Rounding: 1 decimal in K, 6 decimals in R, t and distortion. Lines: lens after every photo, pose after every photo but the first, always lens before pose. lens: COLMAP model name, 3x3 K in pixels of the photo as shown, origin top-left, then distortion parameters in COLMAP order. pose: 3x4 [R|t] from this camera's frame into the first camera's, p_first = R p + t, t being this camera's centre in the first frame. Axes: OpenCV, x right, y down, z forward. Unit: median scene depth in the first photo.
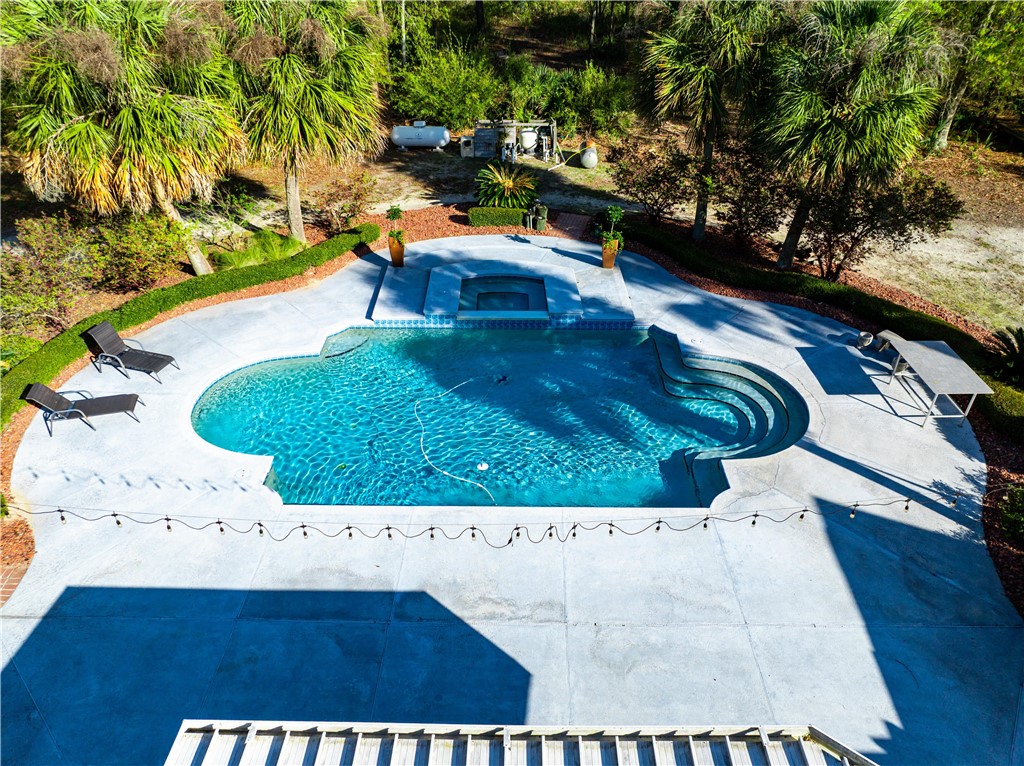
lens RADIAL K [[739.8, 0, 512.0], [0, 739.8, 383.0], [0, 0, 1]] dist [-0.010991, -0.010649]
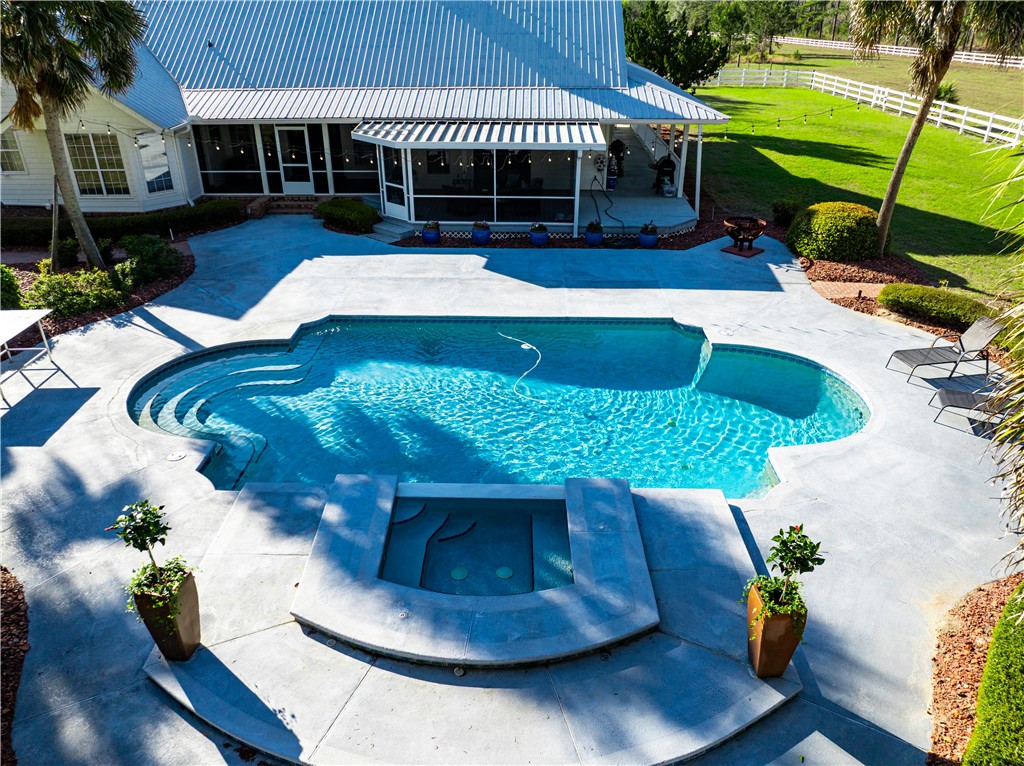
lens RADIAL K [[739.8, 0, 512.0], [0, 739.8, 383.0], [0, 0, 1]] dist [-0.010991, -0.010649]
pose [[-0.999909, -0.000496, 0.013449, -0.056416], [0.011498, 0.487938, 0.872802, -0.819547], [-0.006995, 0.872878, -0.487888, 1.619250]]
